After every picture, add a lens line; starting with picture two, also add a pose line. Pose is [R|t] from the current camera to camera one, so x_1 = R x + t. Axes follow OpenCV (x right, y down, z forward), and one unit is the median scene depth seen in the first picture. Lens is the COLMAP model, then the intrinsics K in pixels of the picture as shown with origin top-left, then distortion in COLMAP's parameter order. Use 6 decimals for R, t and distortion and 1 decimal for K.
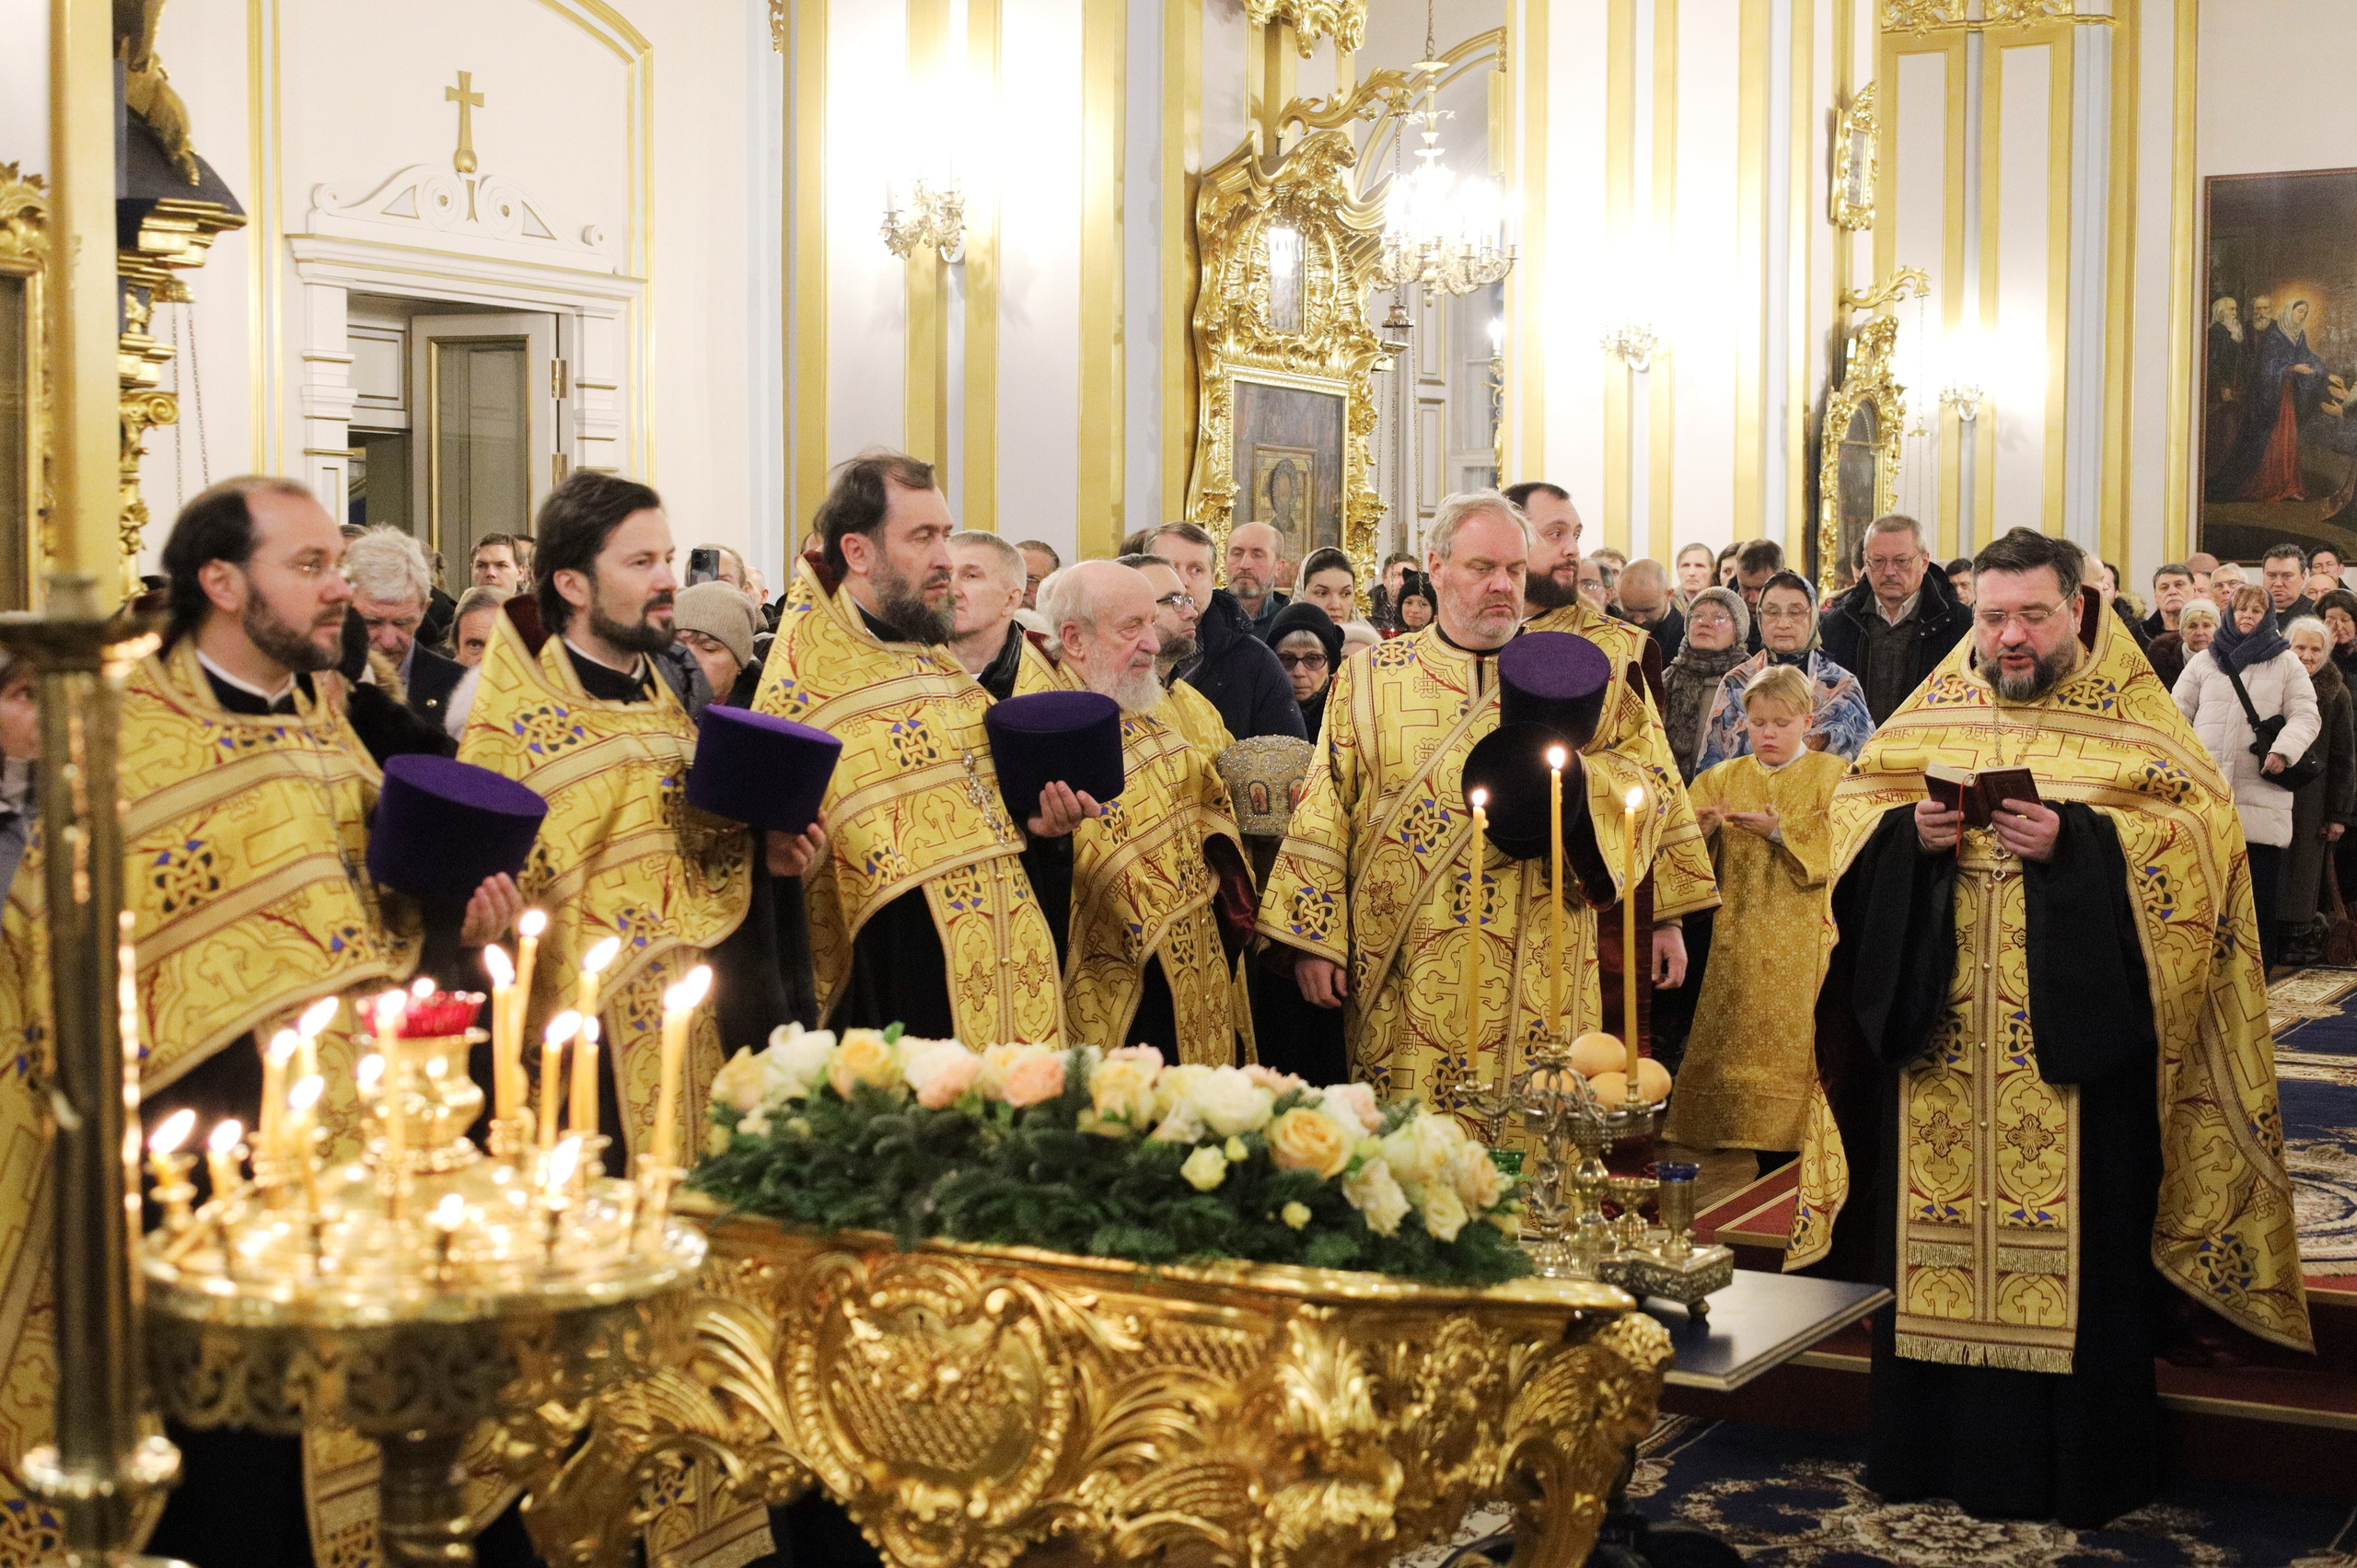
lens RADIAL K [[3257.8, 0, 1182.6], [0, 3257.8, 783.1], [0, 0, 1]] dist [0.012078, 0.000000]
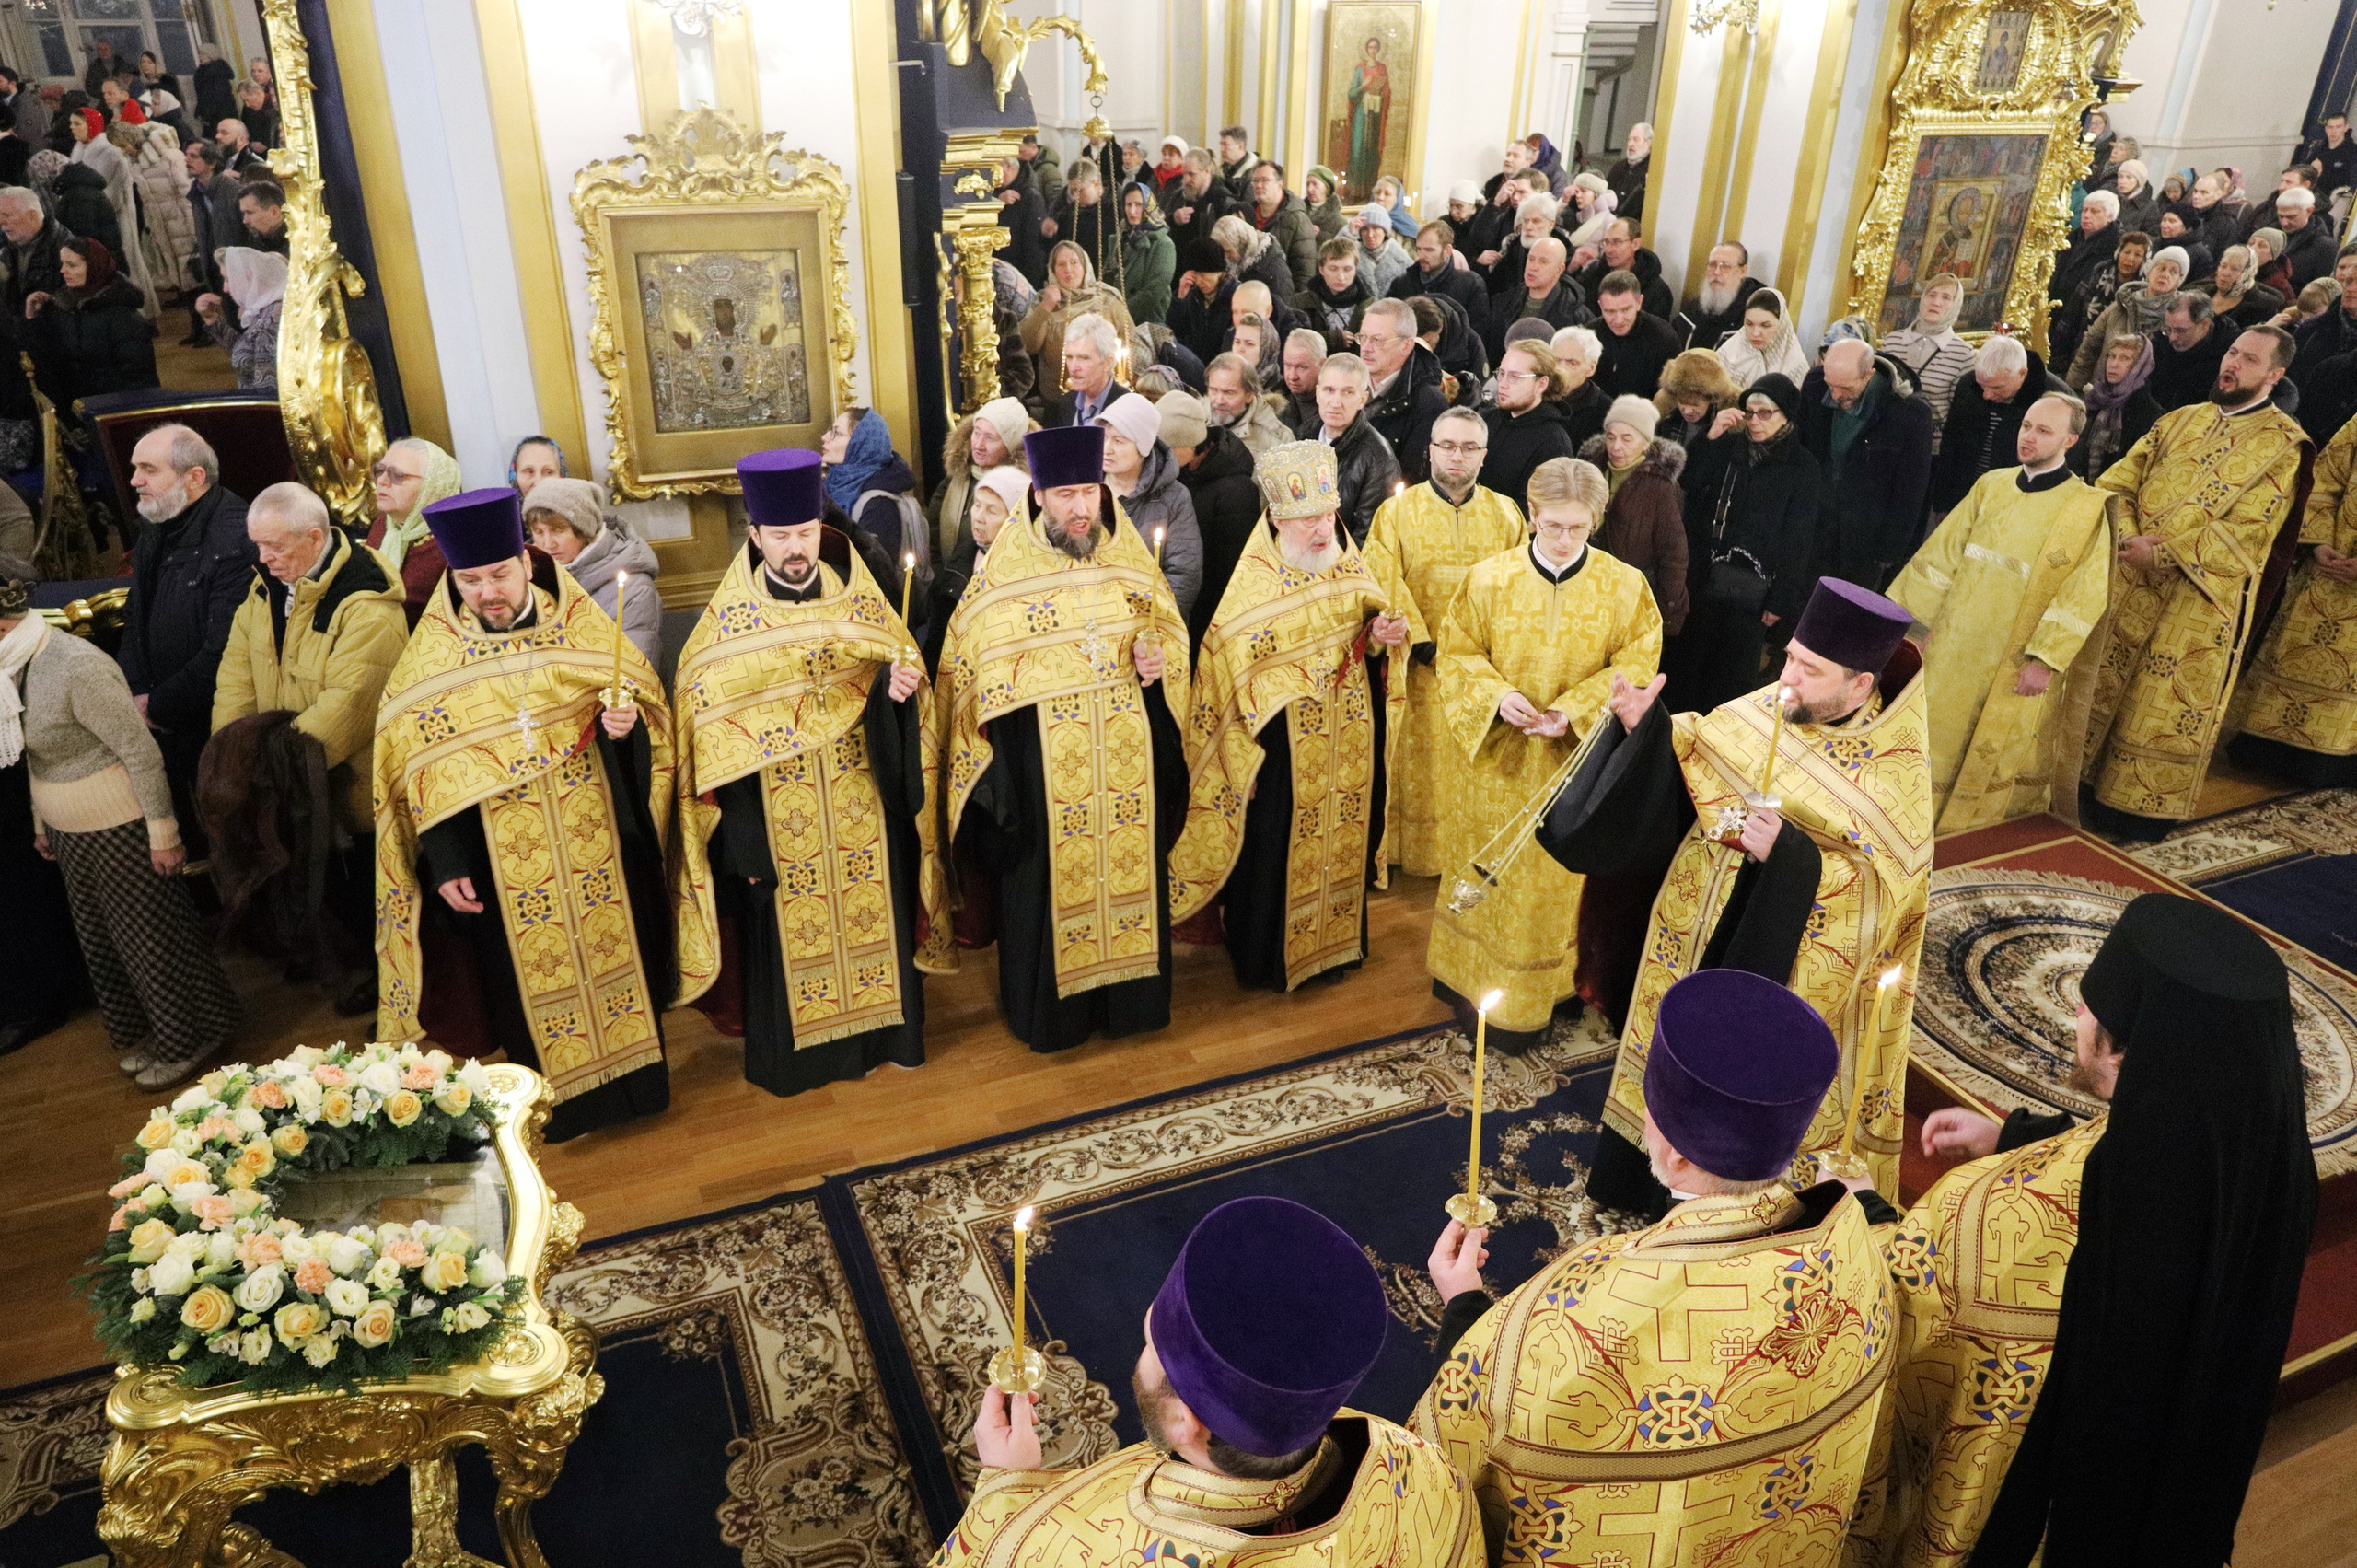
lens RADIAL K [[1601.3, 0, 1186.3], [0, 1601.3, 783.7], [0, 0, 1]] dist [-0.001046, -0.009084]
pose [[0.791536, 0.294015, -0.535748, 0.217462], [-0.055070, 0.907412, 0.416619, -0.138863], [0.608637, -0.300265, 0.734440, 0.201752]]
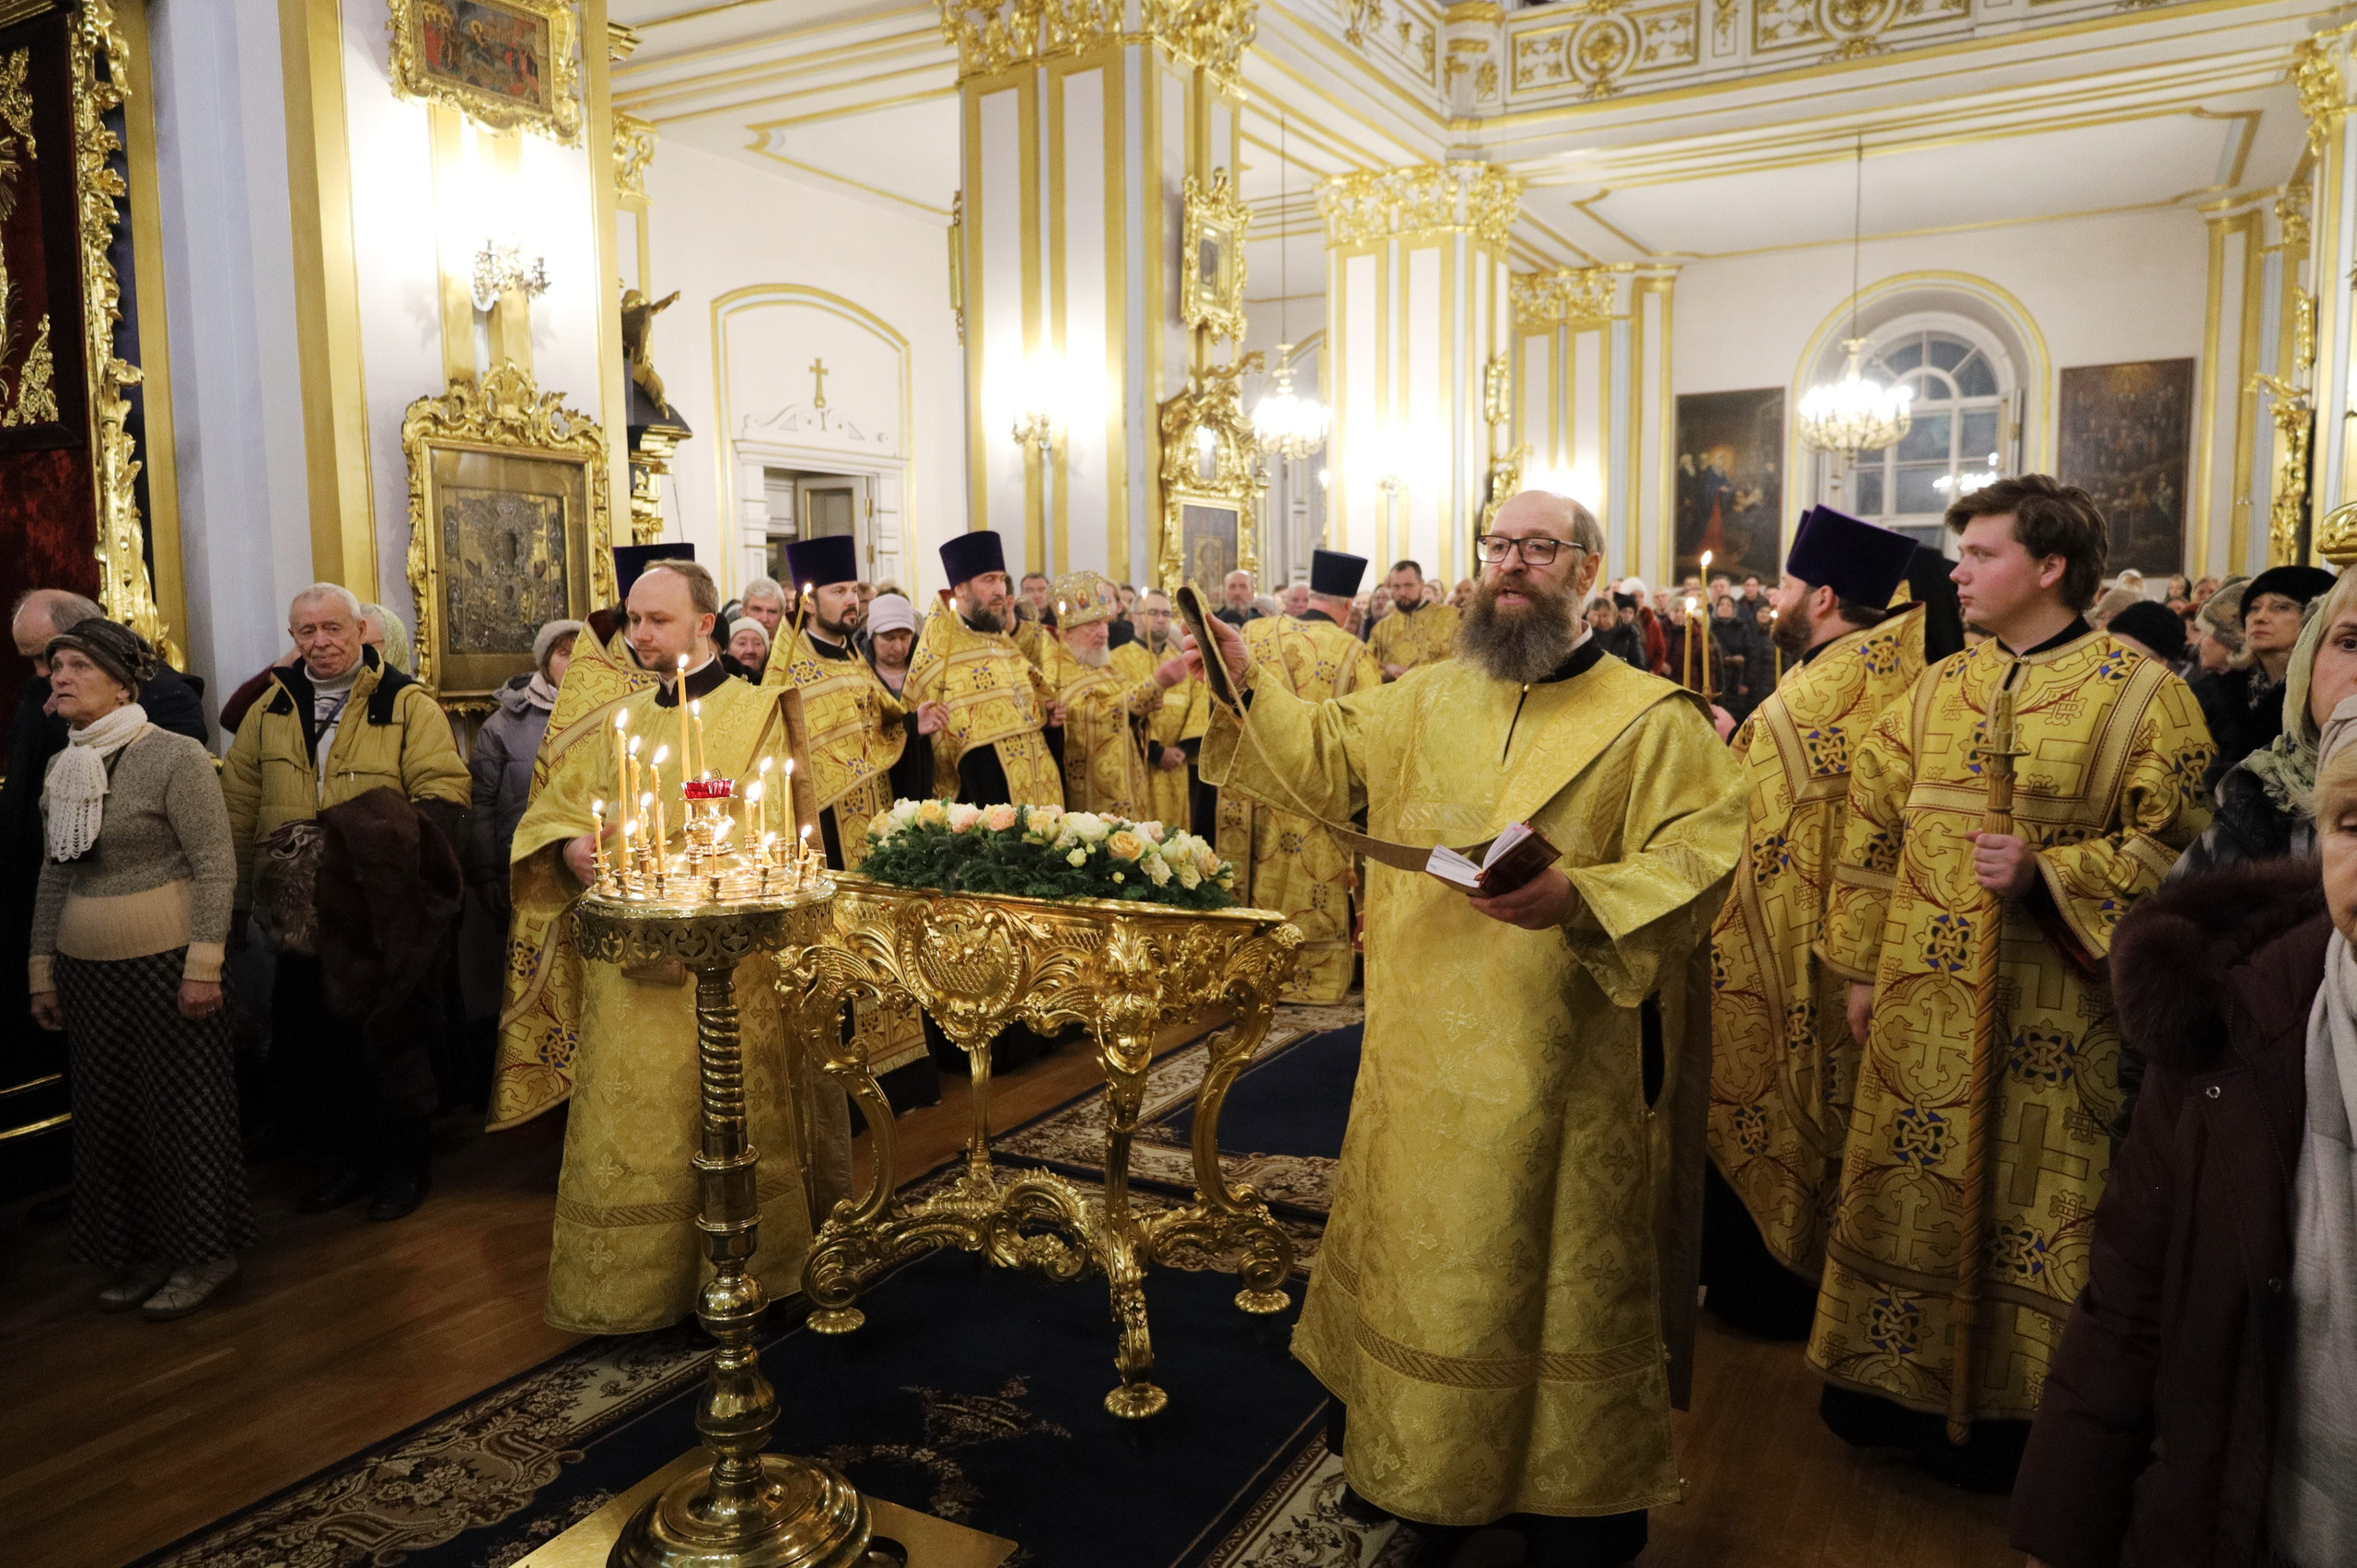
lens RADIAL K [[1601.3, 0, 1172.2], [0, 1601.3, 795.3], [0, 0, 1]] dist [-0.001046, -0.009084]
pose [[0.999779, -0.013059, -0.016480, 0.023605], [0.013977, 0.998283, 0.056876, 0.003531], [0.015709, -0.057094, 0.998245, -0.025527]]
